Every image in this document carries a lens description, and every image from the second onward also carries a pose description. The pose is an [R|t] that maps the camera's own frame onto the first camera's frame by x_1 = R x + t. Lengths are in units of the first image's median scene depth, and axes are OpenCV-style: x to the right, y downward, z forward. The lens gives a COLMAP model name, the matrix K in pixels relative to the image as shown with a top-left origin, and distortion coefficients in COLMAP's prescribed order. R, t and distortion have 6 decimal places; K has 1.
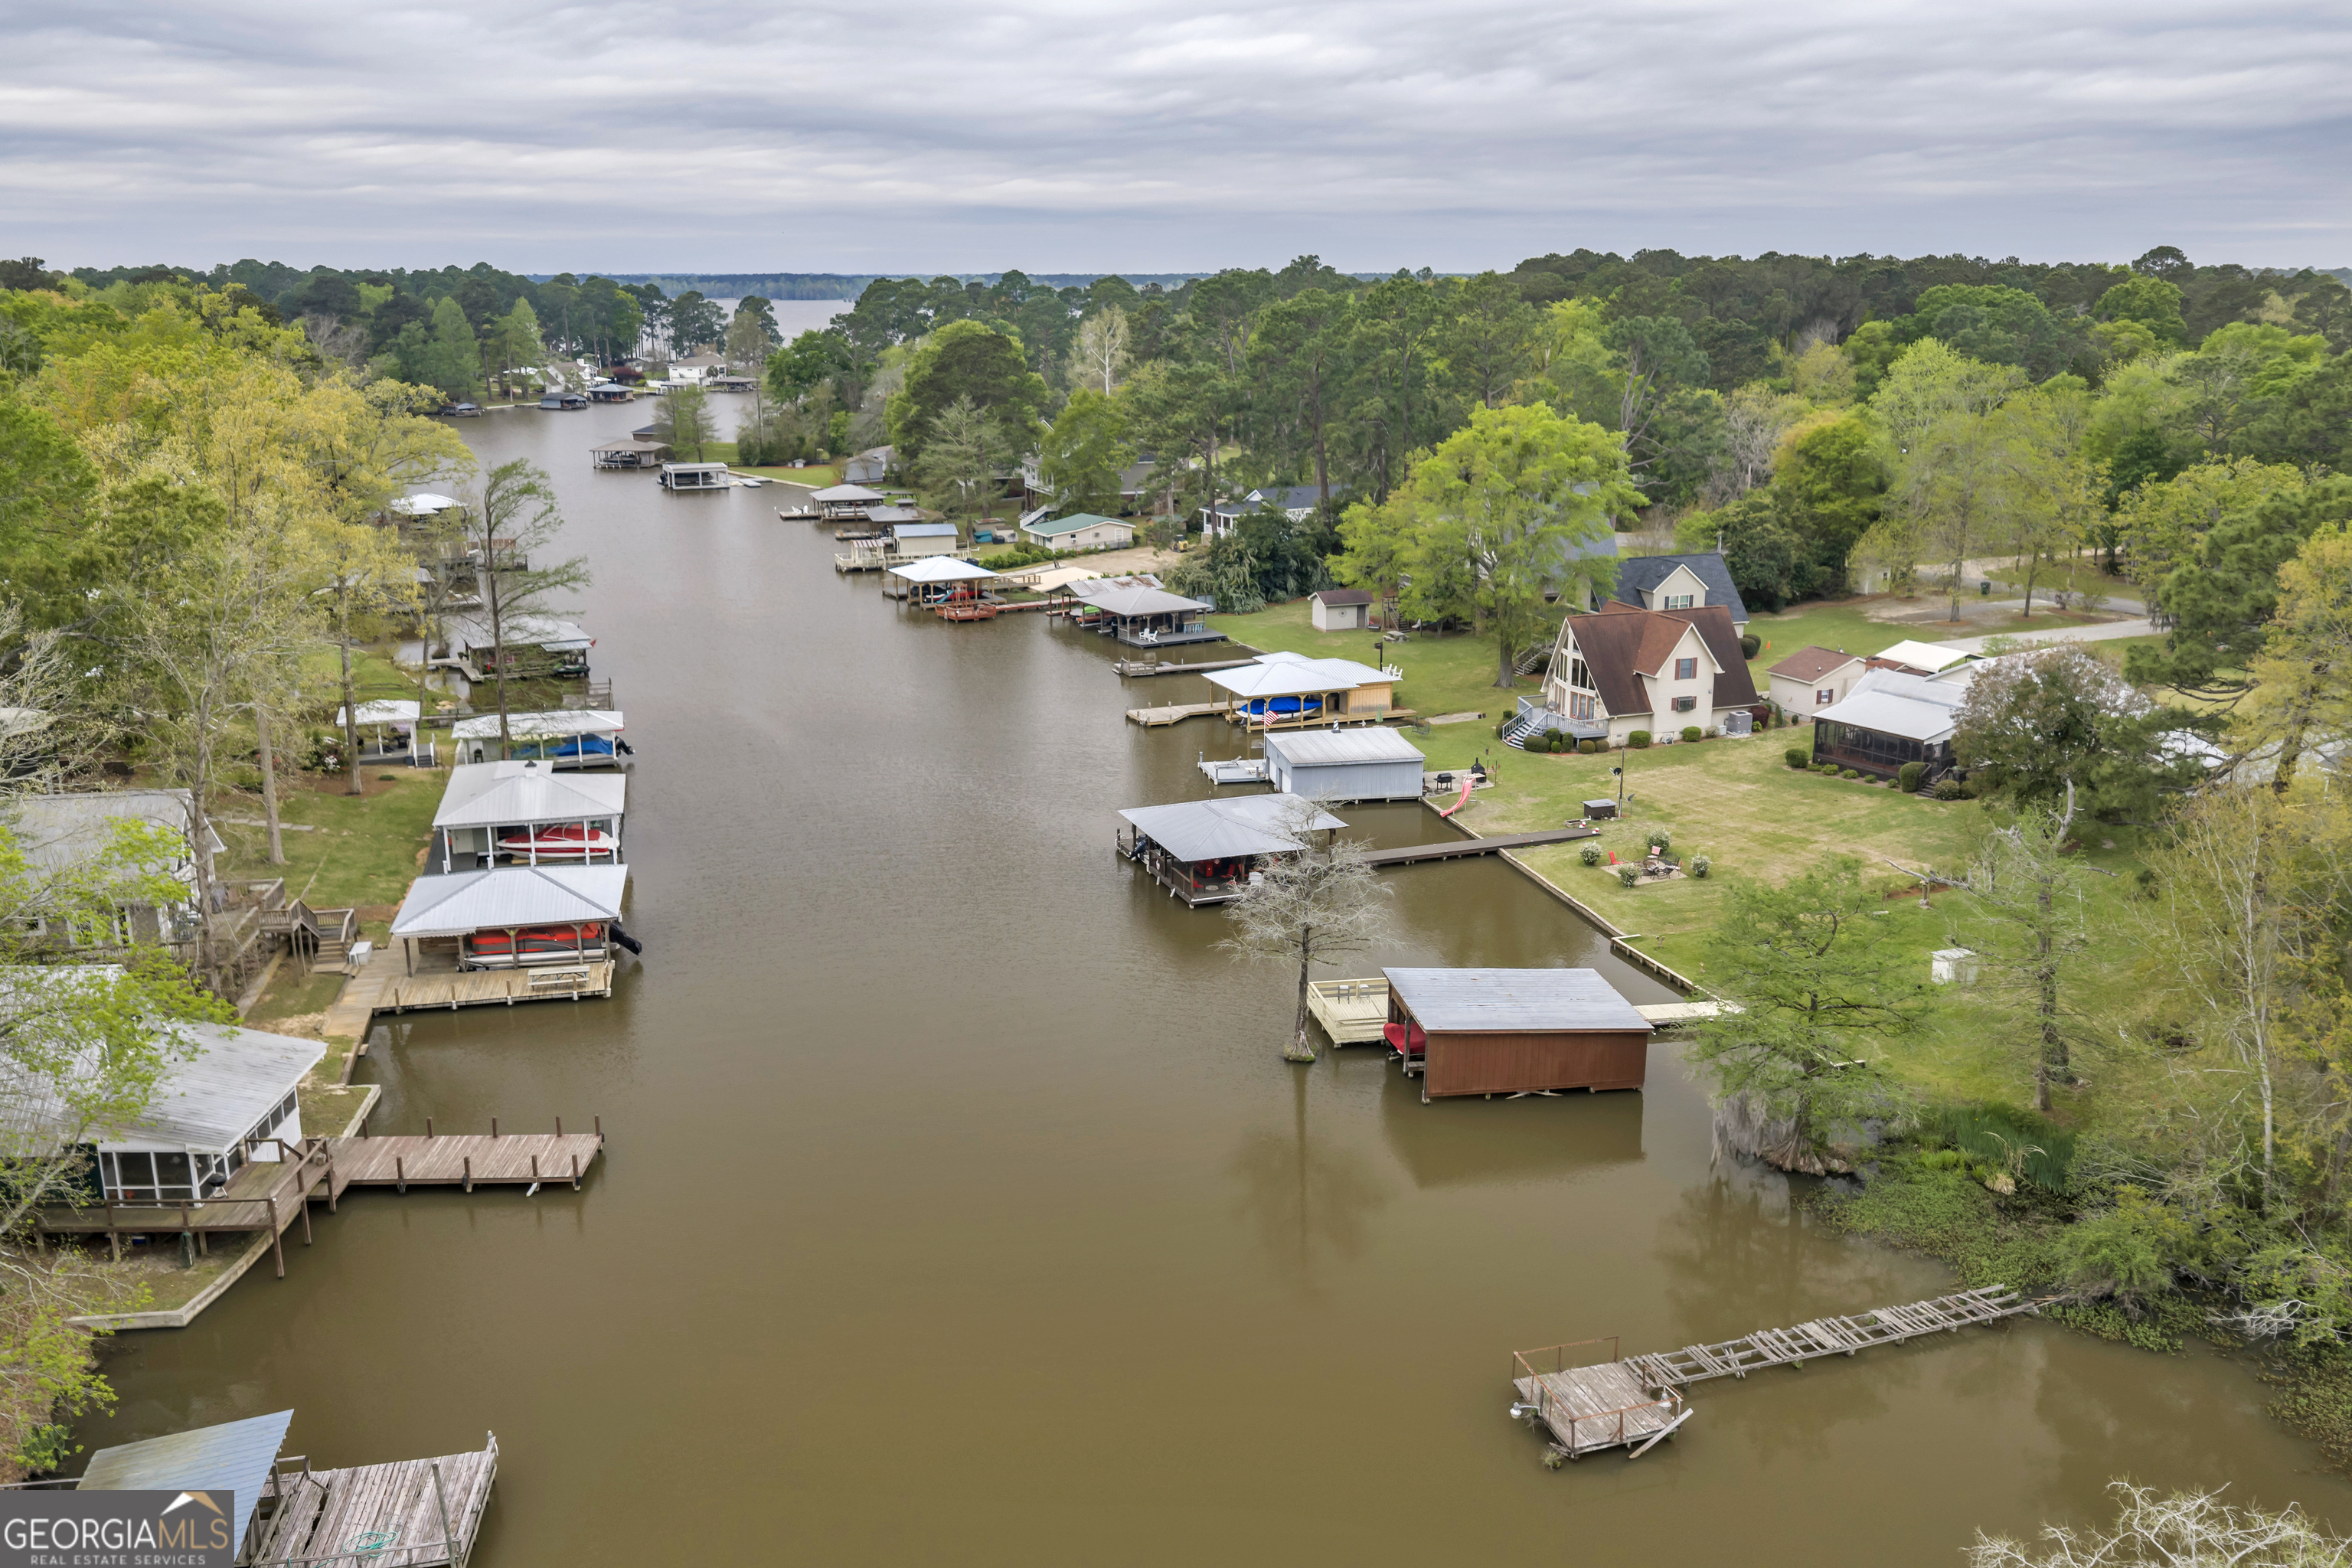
lens RADIAL K [[1925.5, 0, 1176.0], [0, 1925.5, 784.0], [0, 0, 1]] dist [0.033790, -0.053845]
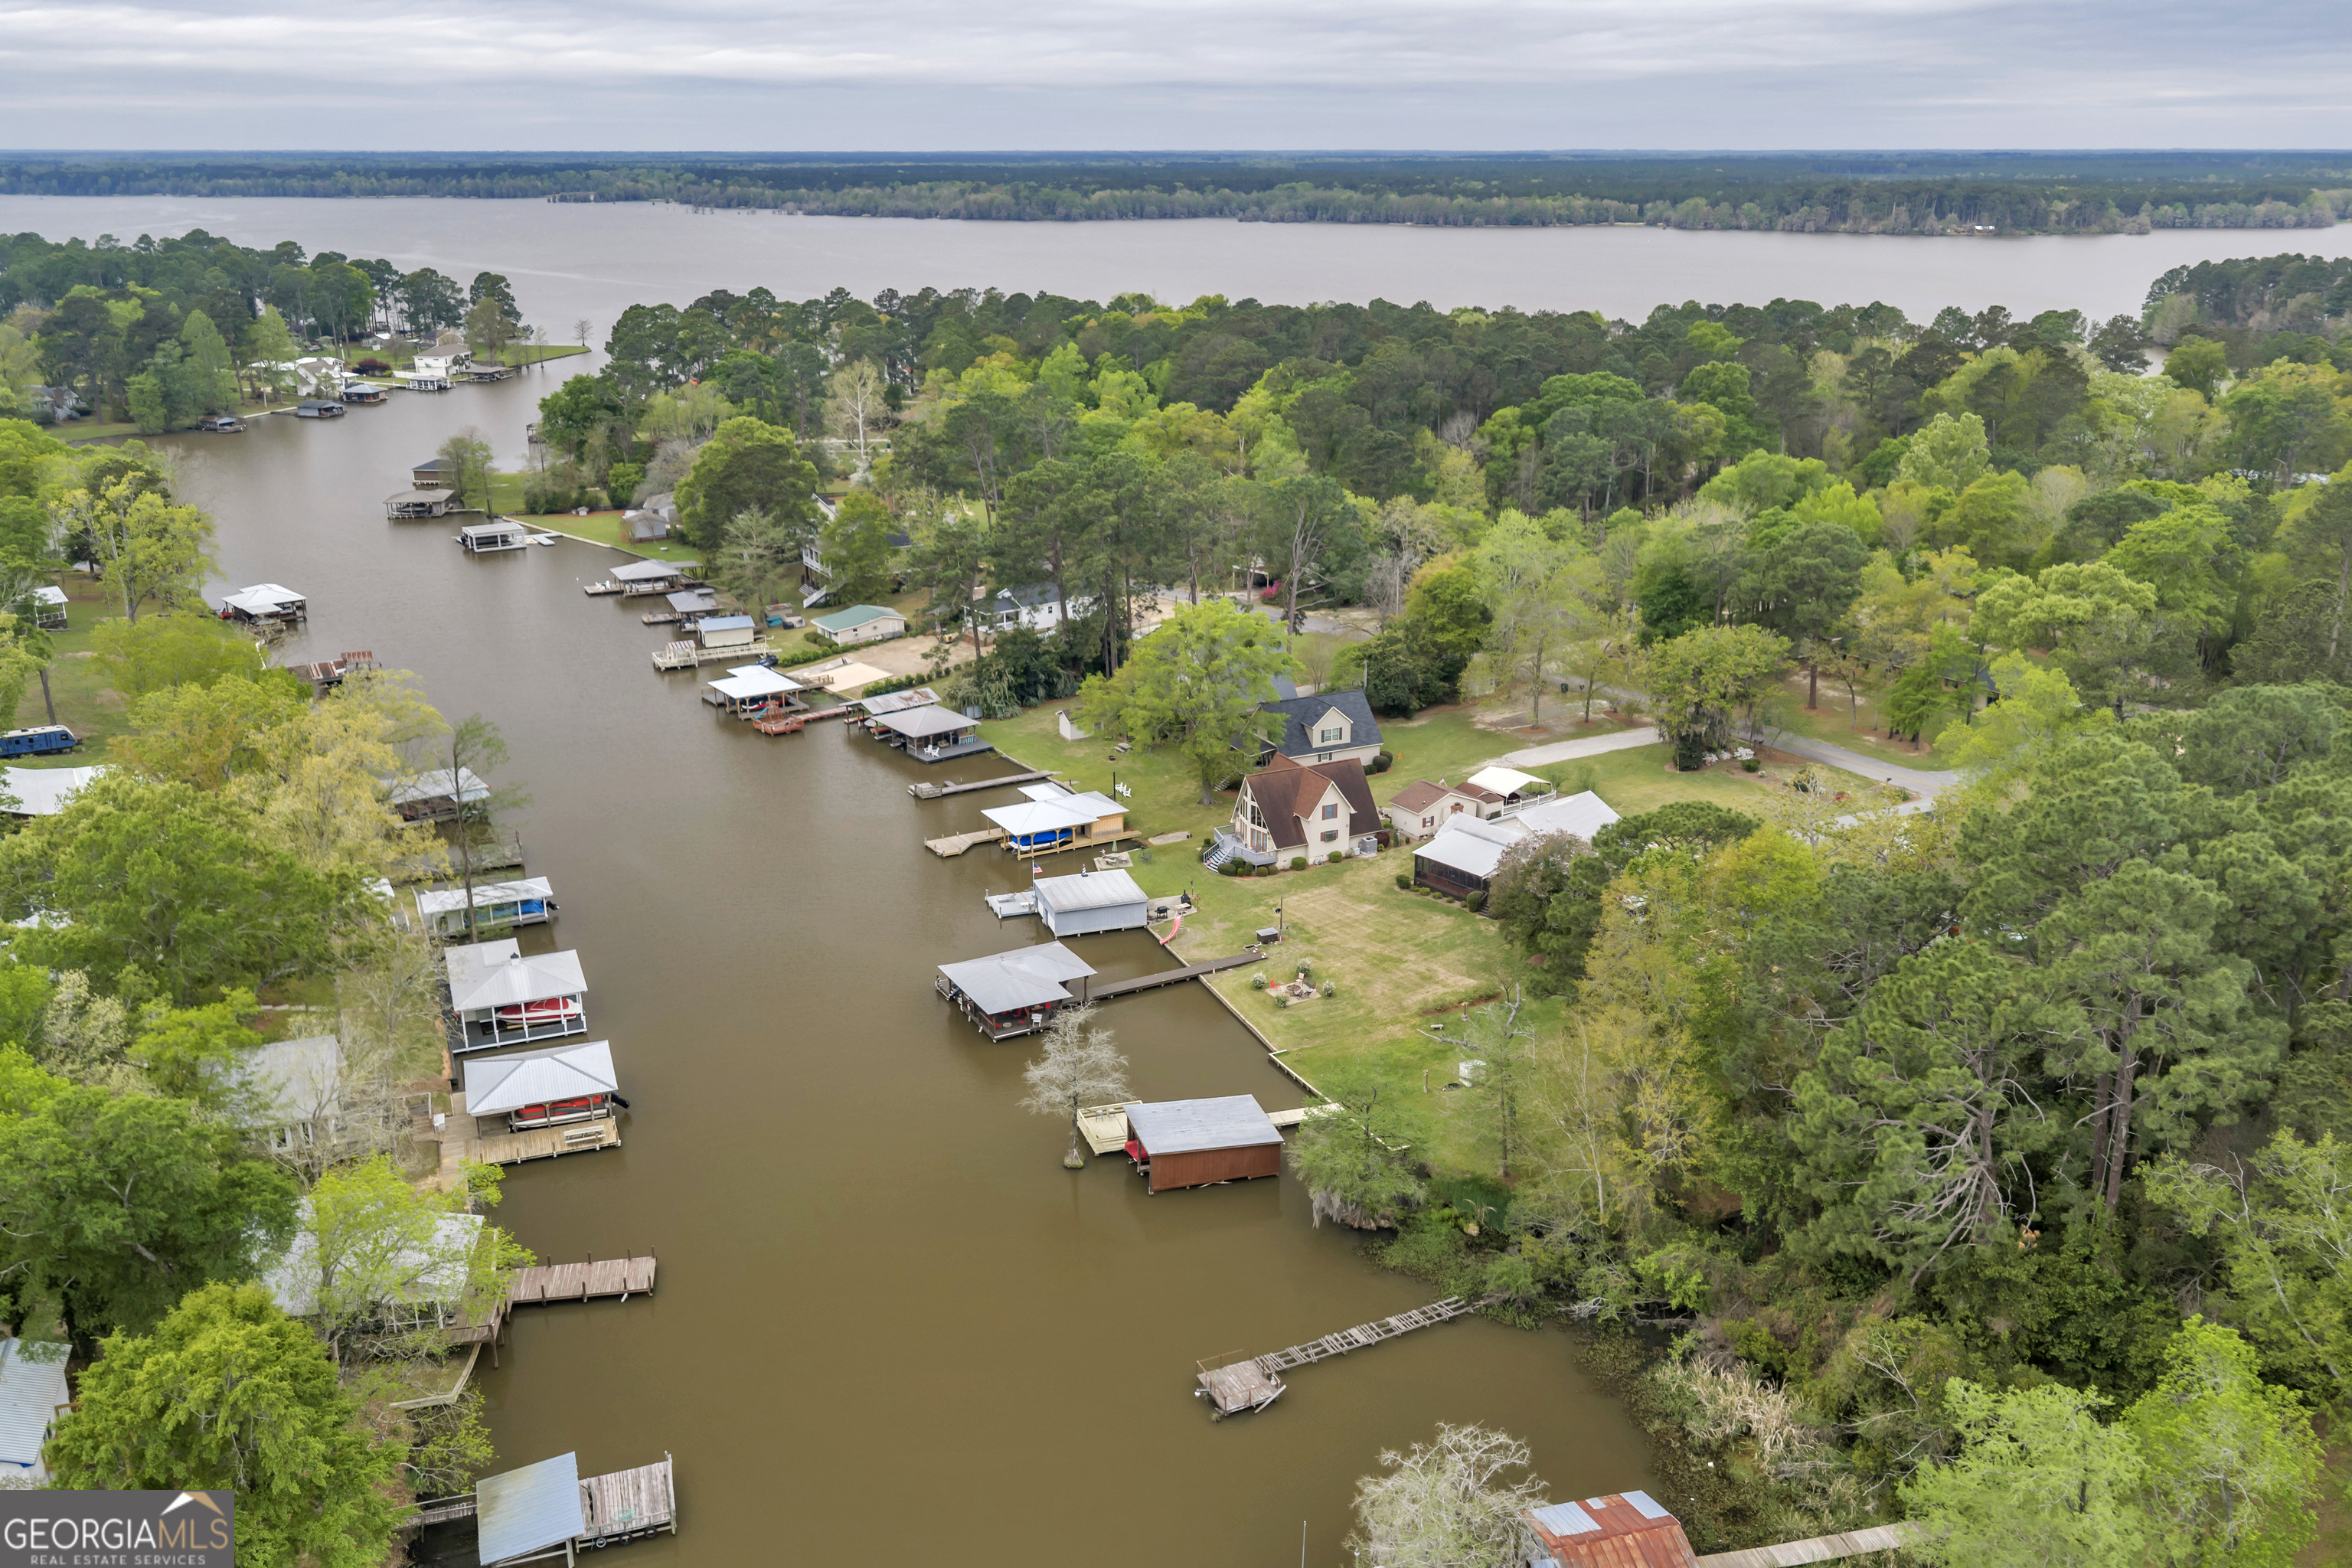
lens RADIAL K [[1916.2, 0, 1176.0], [0, 1916.2, 784.0], [0, 0, 1]] dist [0.026119, -0.040465]
pose [[0.990078, -0.041443, 0.134271, -0.033462], [0.033321, 0.997508, 0.062185, -0.170841], [-0.136513, -0.057094, 0.988992, -0.365527]]
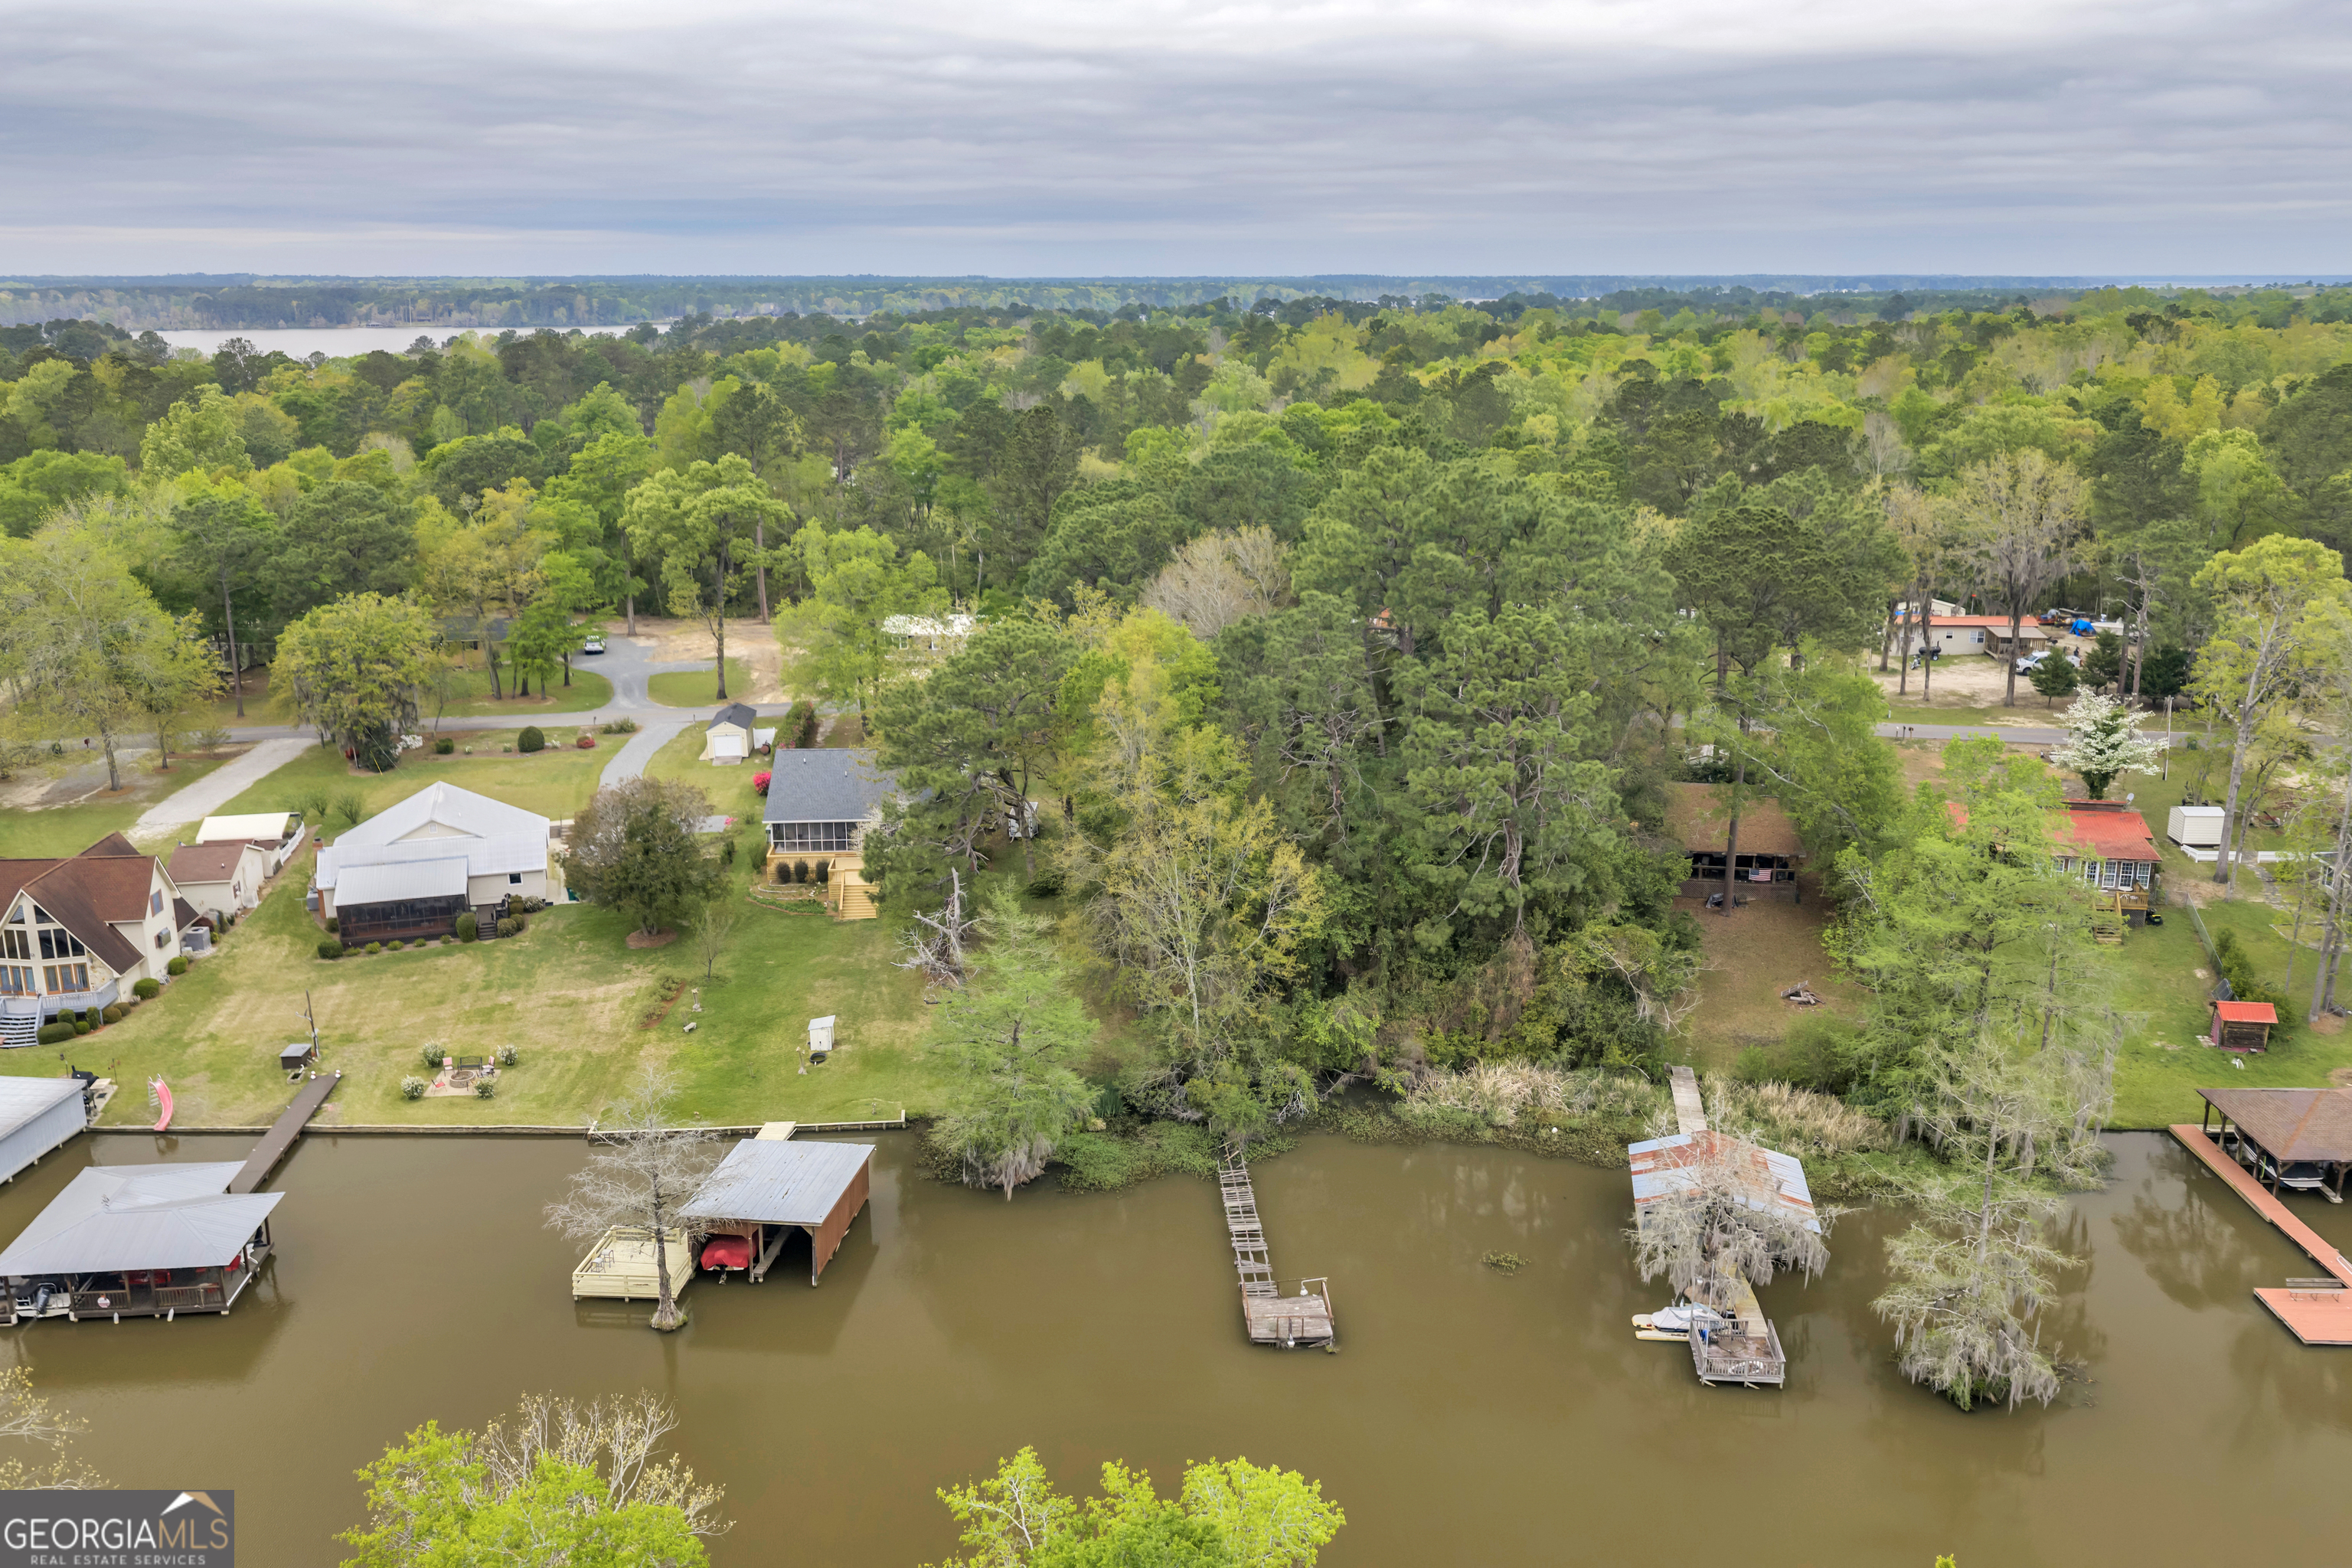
lens RADIAL K [[1925.5, 0, 1176.0], [0, 1925.5, 784.0], [0, 0, 1]] dist [0.033790, -0.053845]
pose [[0.258392, -0.240471, 0.935632, -0.486230], [0.246327, 0.952909, 0.176883, -0.161060], [-0.934107, 0.184766, 0.305458, 0.227825]]
